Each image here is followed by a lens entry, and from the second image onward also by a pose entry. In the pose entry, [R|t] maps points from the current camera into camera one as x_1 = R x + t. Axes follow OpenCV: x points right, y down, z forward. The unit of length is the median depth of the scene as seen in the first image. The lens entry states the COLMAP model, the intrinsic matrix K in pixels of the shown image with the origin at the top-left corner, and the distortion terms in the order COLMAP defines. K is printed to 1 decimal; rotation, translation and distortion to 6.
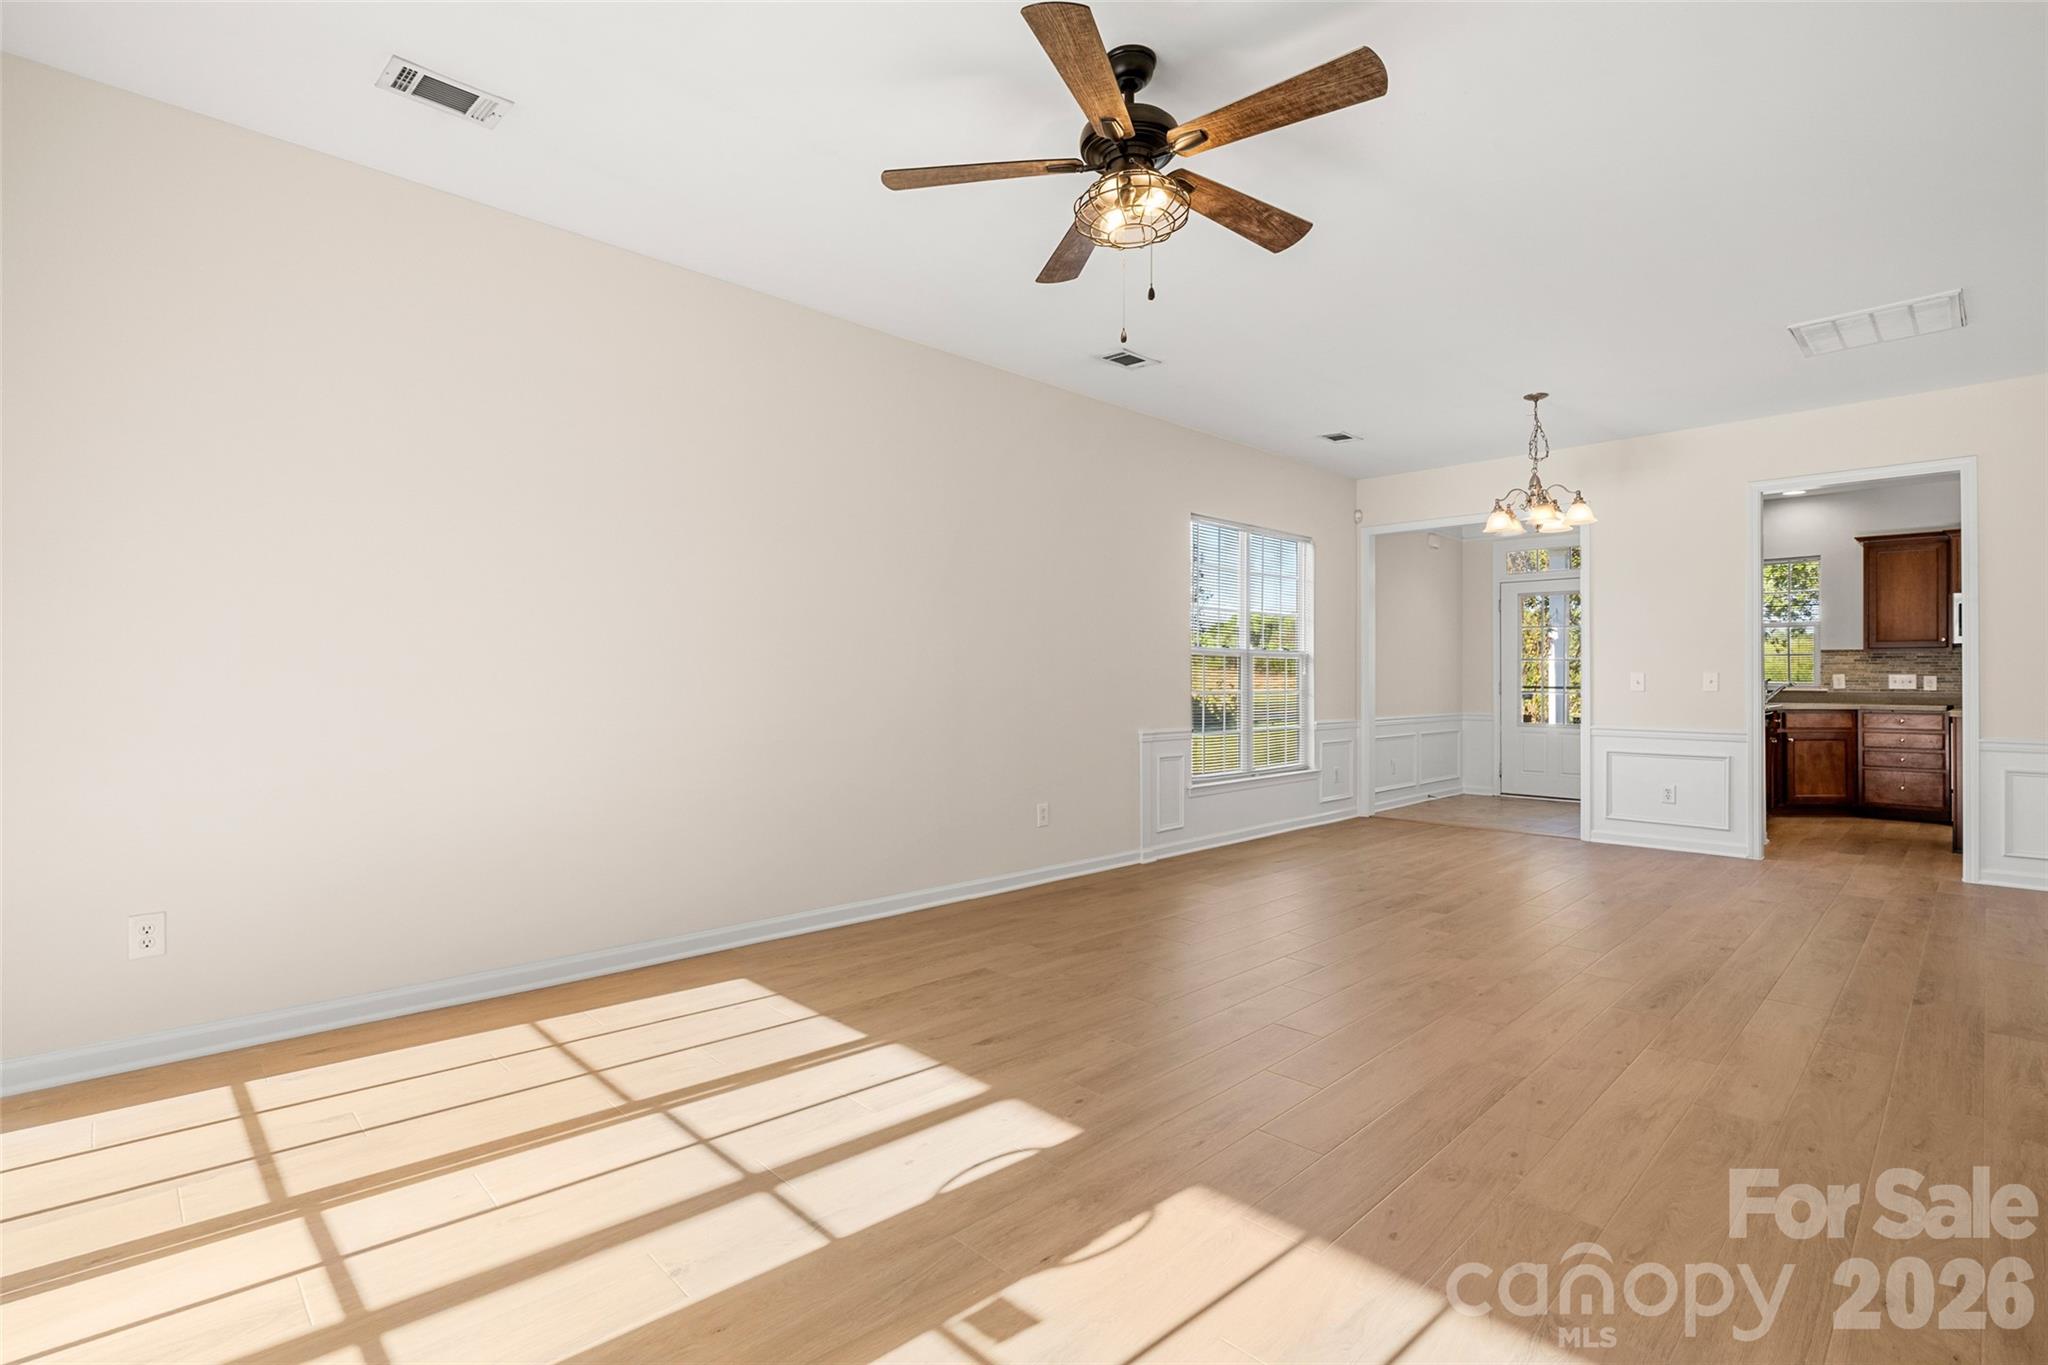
lens RADIAL K [[952.0, 0, 1022.7], [0, 952.0, 670.7], [0, 0, 1]] dist [-0.003705, 0.002795]
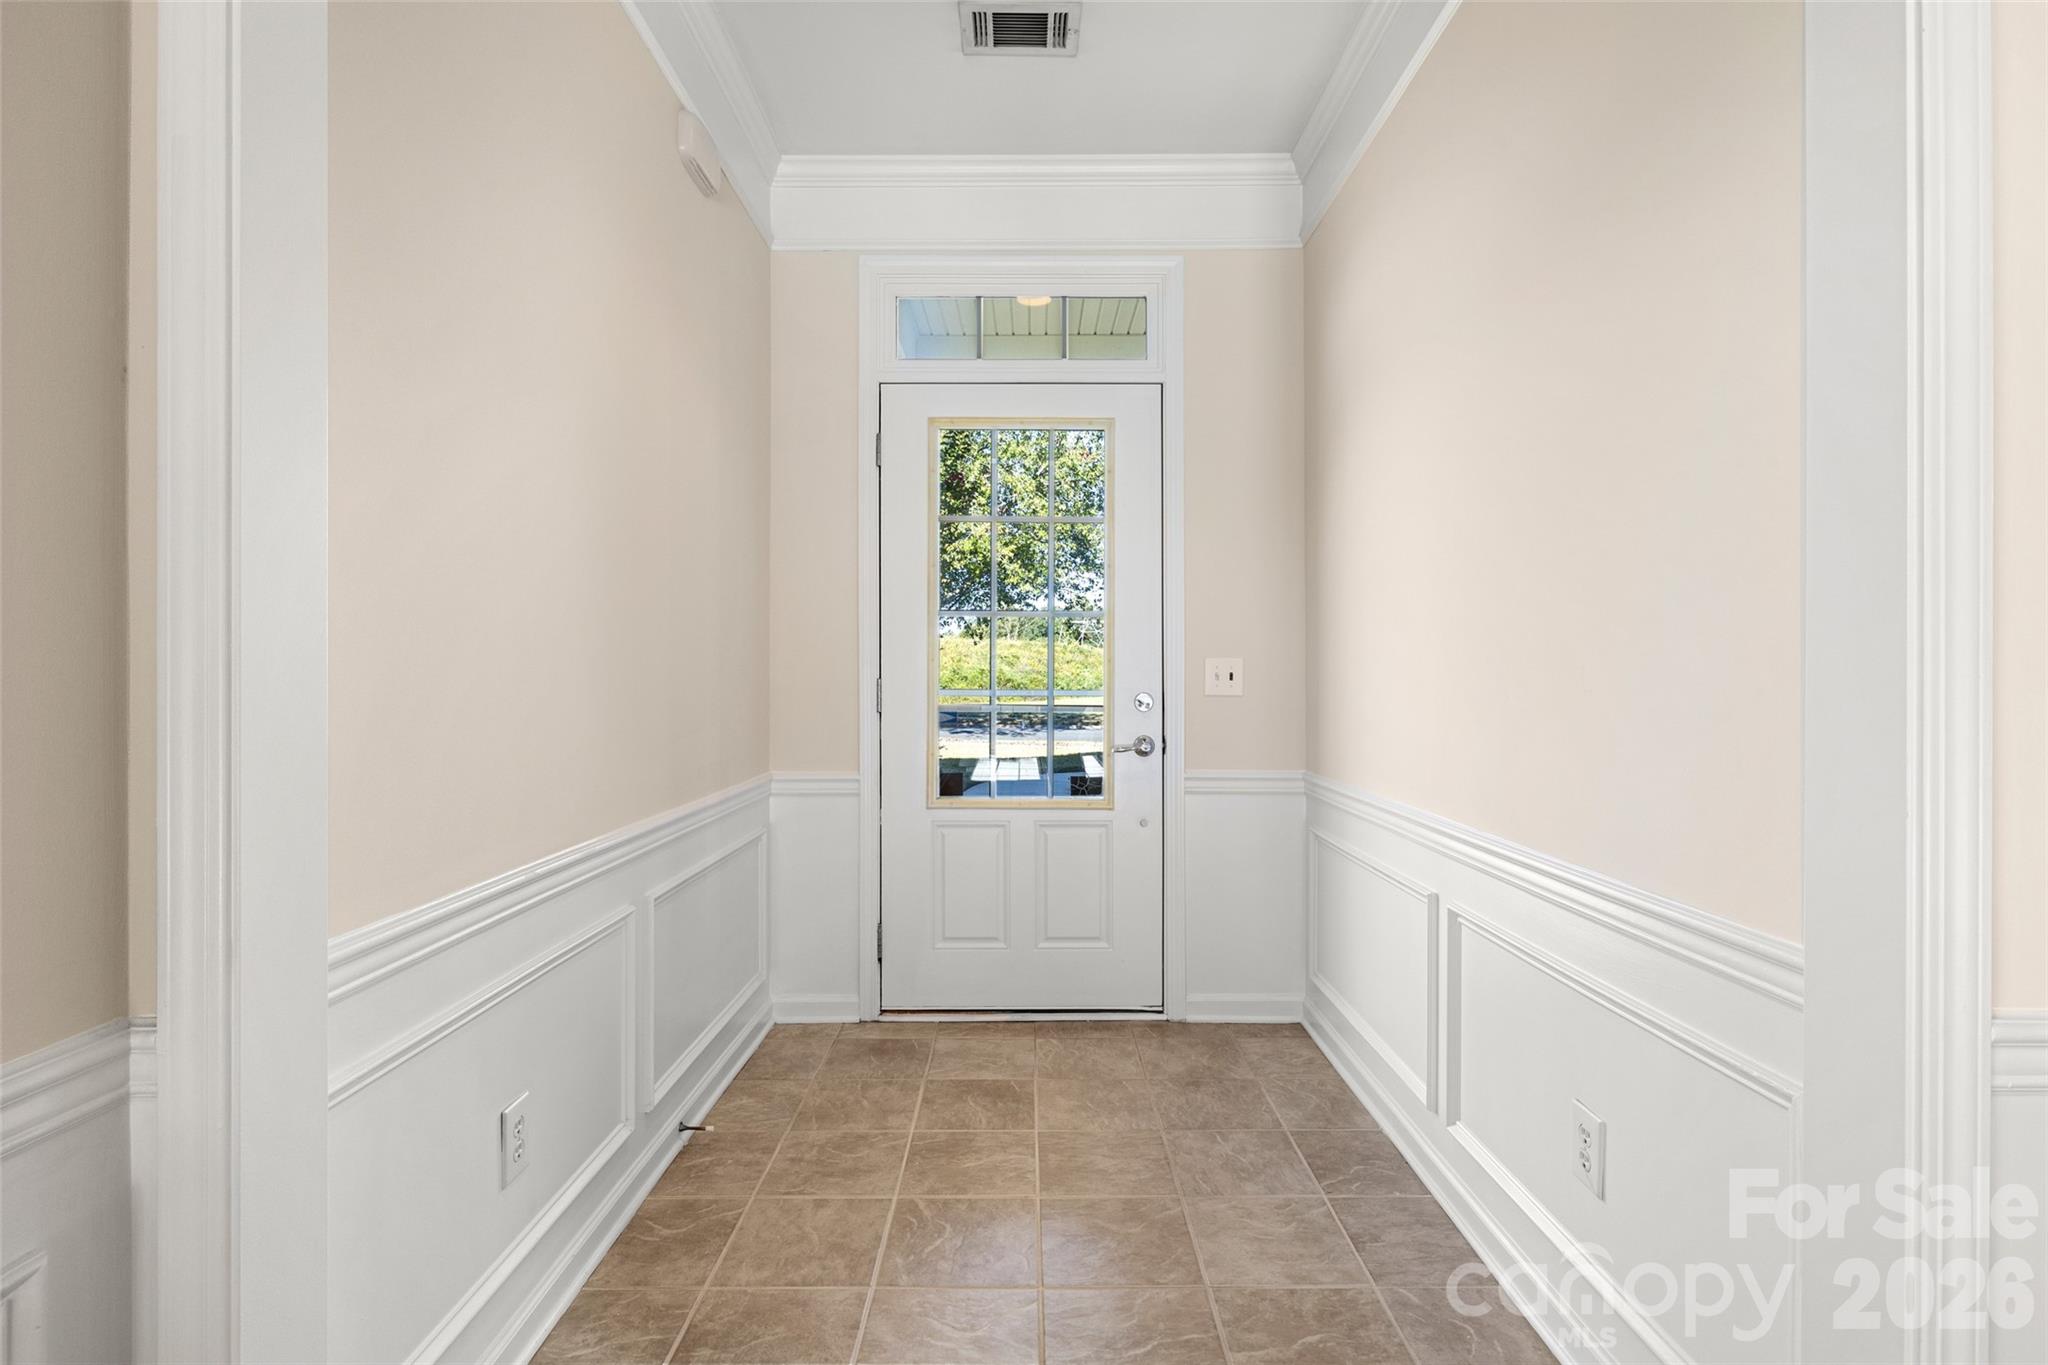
lens RADIAL K [[952.0, 0, 1024.1], [0, 952.0, 677.2], [0, 0, 1]] dist [-0.003705, 0.002795]
pose [[0.698660, -0.003942, 0.715443, 0.370660], [-0.003763, 0.999951, 0.009185, 0.009659], [-0.715444, -0.009109, 0.698610, 0.910708]]
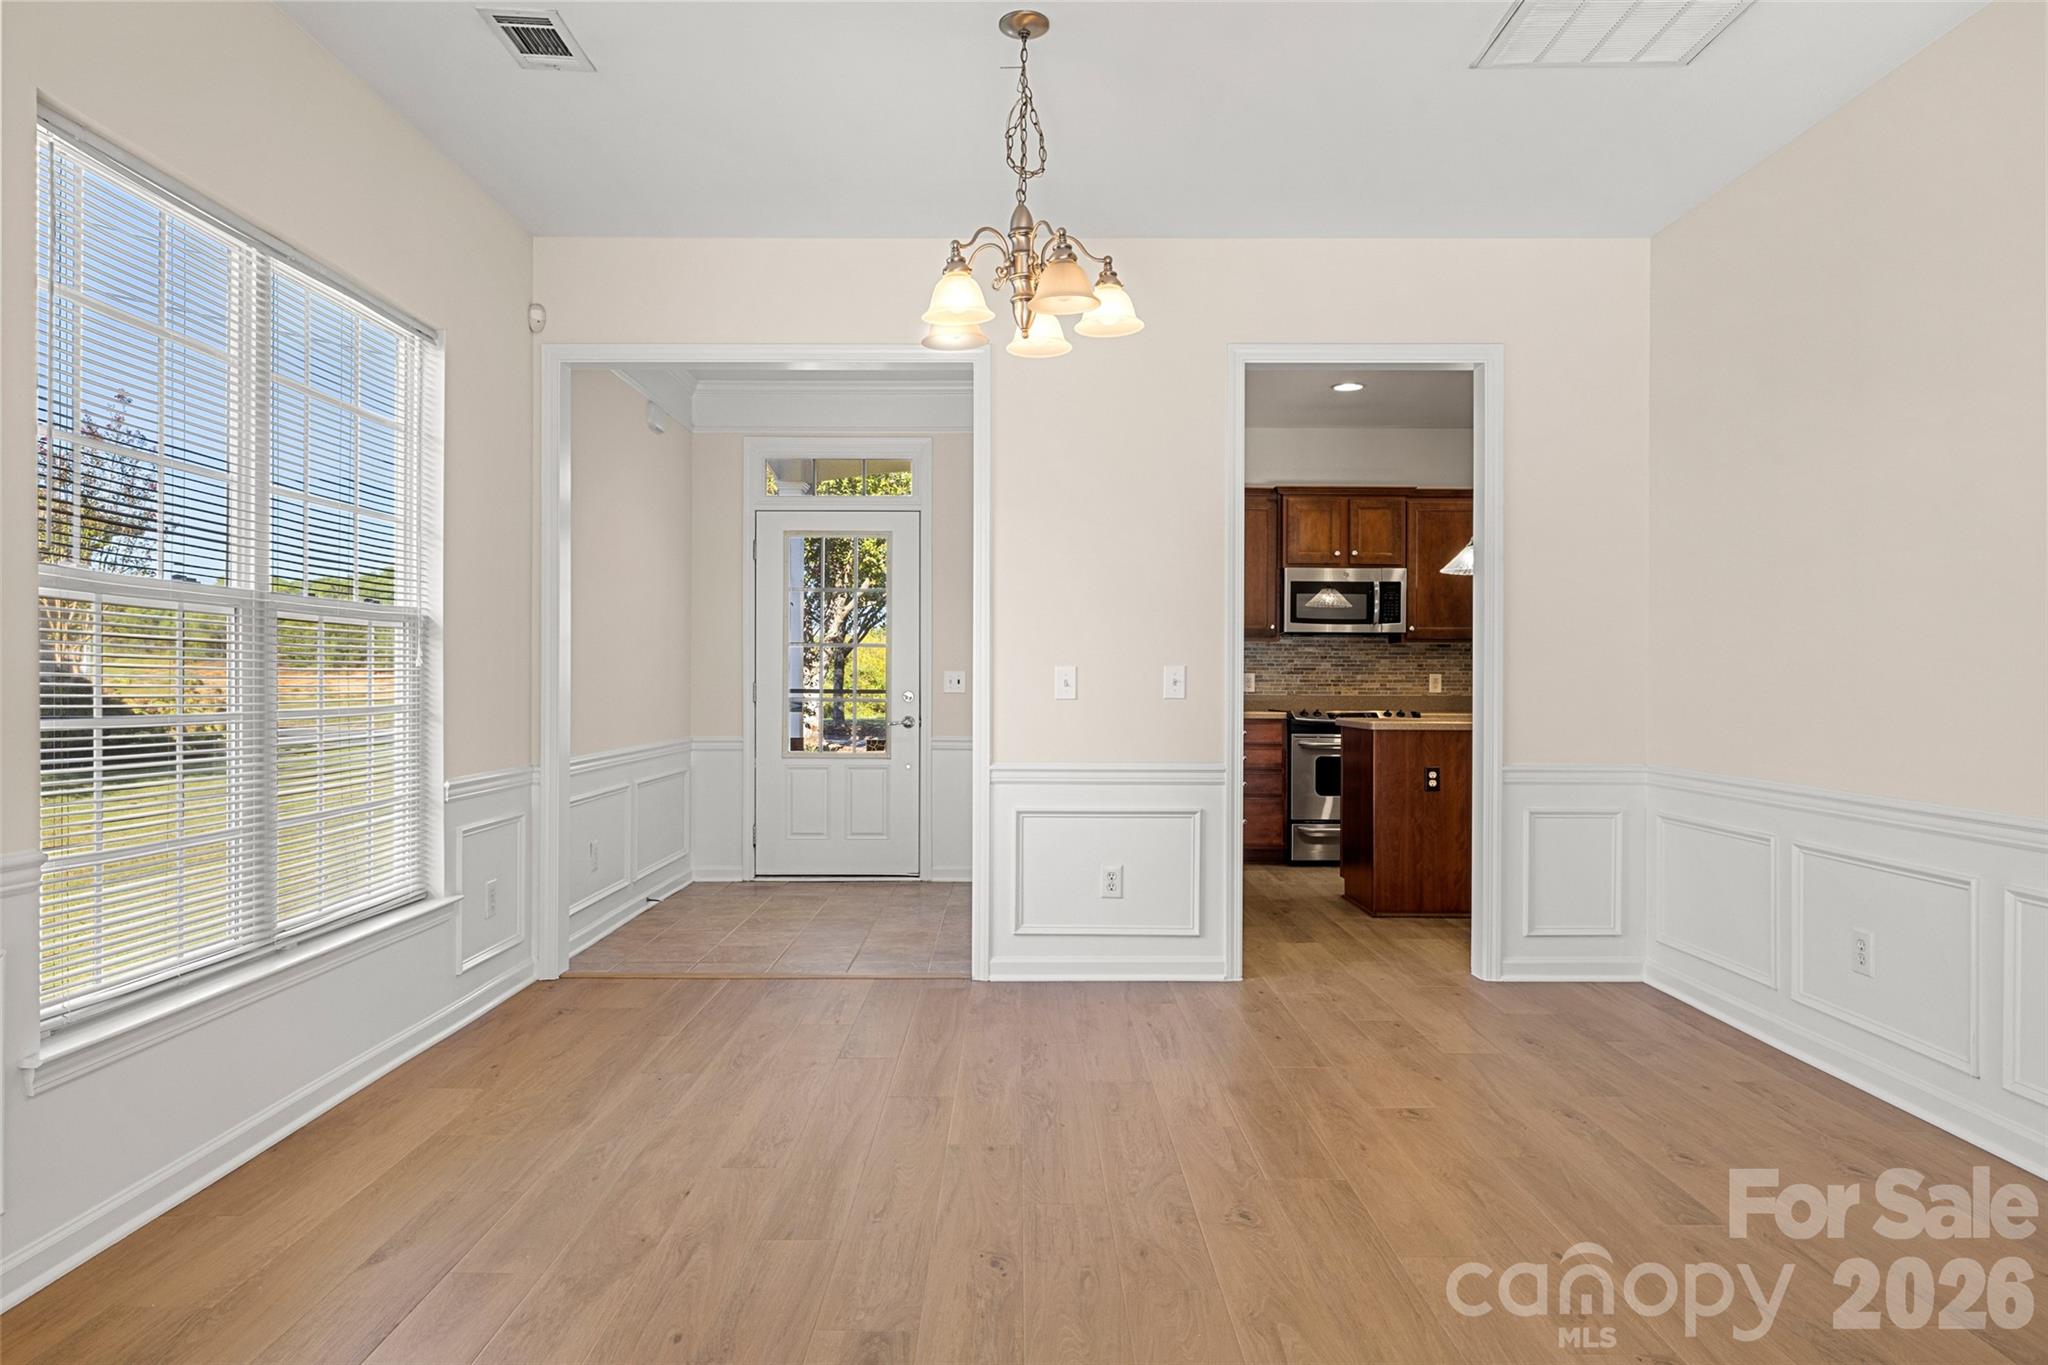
lens RADIAL K [[1229.4, 0, 1014.4], [0, 1229.4, 680.9], [0, 0, 1]] dist [-0.004202, -0.003073]
pose [[0.704663, -0.001714, 0.709540, 0.104062], [-0.006031, 0.999946, 0.008405, 0.004396], [-0.709516, -0.010202, 0.704615, 0.453409]]
